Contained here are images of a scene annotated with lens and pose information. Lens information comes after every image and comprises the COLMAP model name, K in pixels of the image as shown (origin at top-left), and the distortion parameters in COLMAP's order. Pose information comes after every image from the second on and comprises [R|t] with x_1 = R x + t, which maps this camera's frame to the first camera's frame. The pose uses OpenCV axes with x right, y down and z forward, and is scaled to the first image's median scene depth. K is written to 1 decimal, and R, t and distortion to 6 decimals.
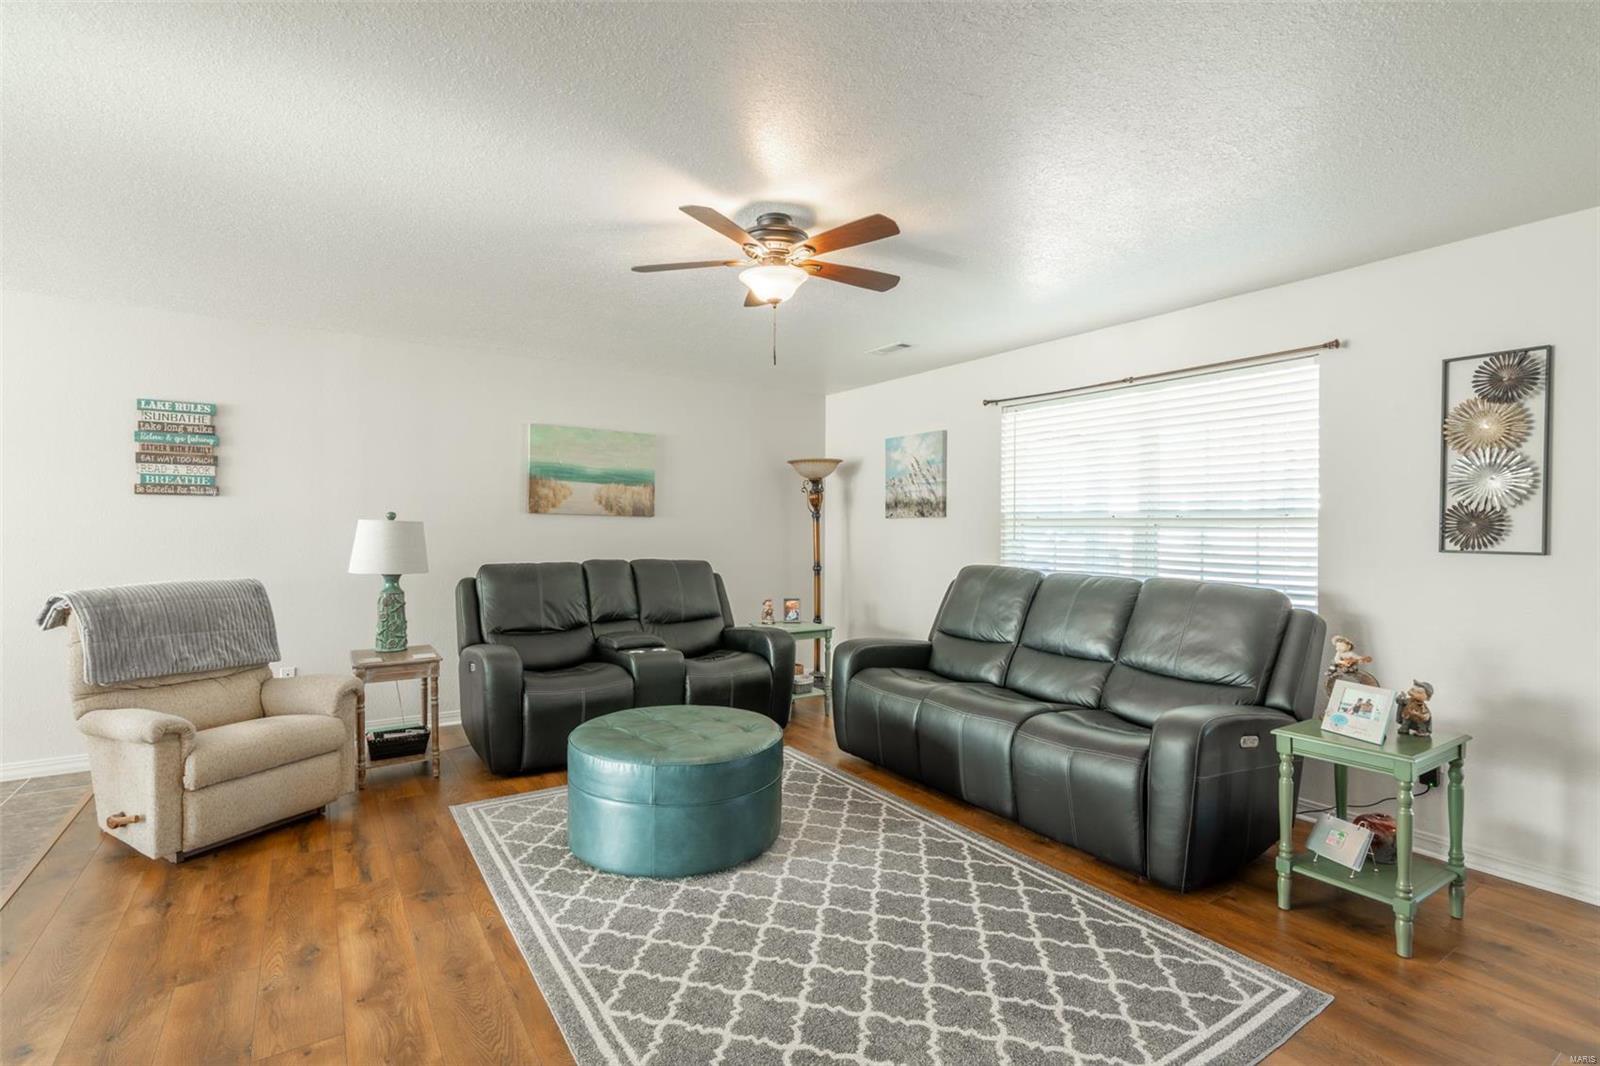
lens RADIAL K [[742.3, 0, 800.0], [0, 742.3, 533.0], [0, 0, 1]] dist [-0.001837, -0.000391]
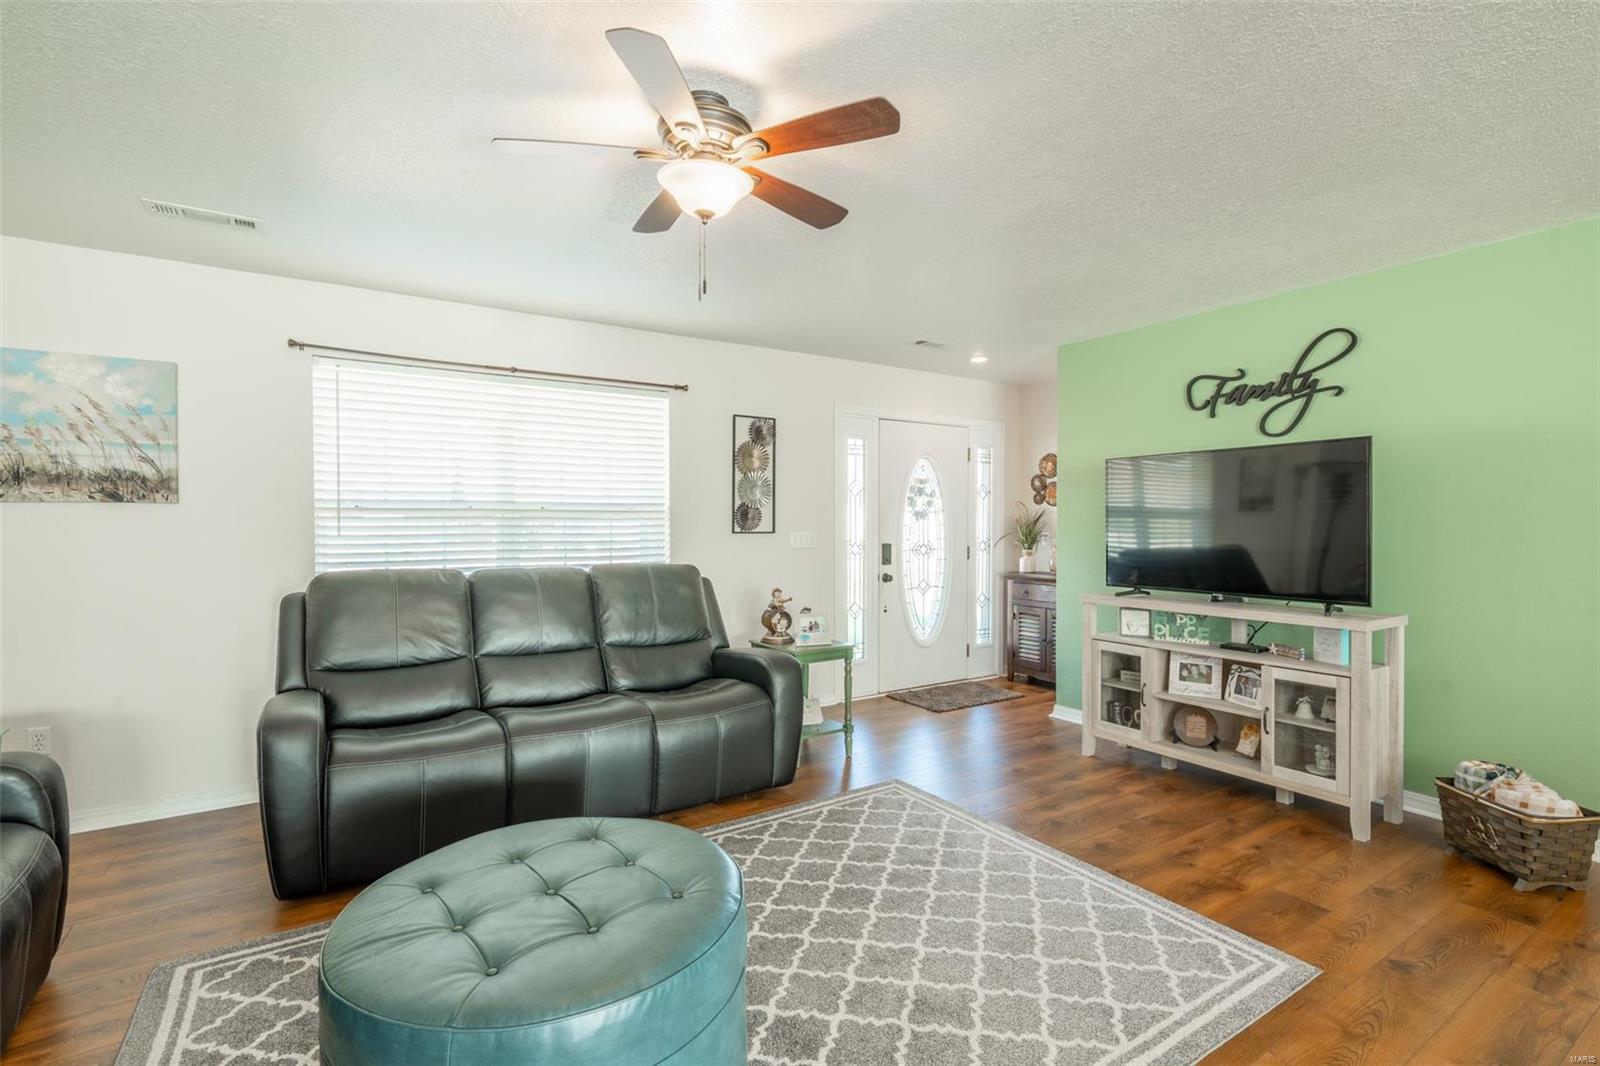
lens RADIAL K [[720.6, 0, 784.2], [0, 720.6, 529.8], [0, 0, 1]] dist [-0.000402, 0.000144]
pose [[0.028039, -0.011211, 0.999544, -0.618912], [0.014218, 0.999840, 0.010815, 0.002884], [-0.999506, 0.013908, 0.028194, 0.742761]]
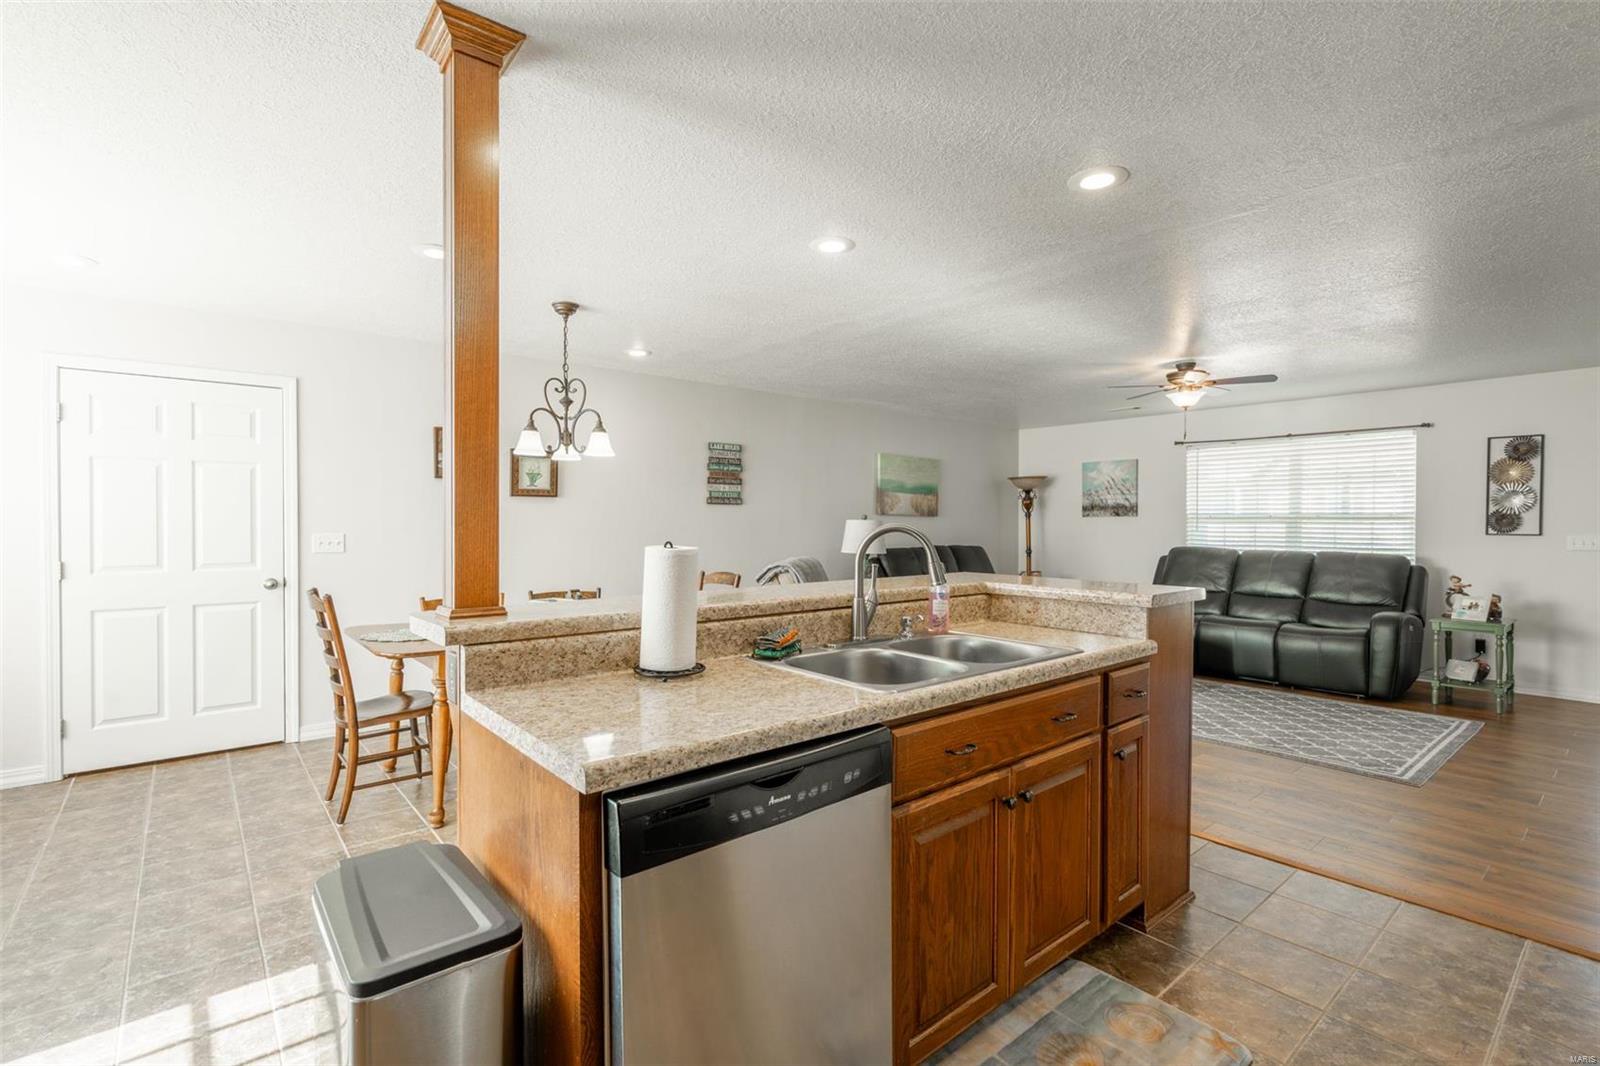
lens RADIAL K [[728.3, 0, 800.0], [0, 728.3, 533.0], [0, 0, 1]] dist [-0.002047, -0.000593]
pose [[0.993759, -0.005728, 0.111400, -1.029708], [0.005038, 0.999966, 0.006478, -0.000351], [-0.111434, -0.005876, 0.993754, -0.635321]]
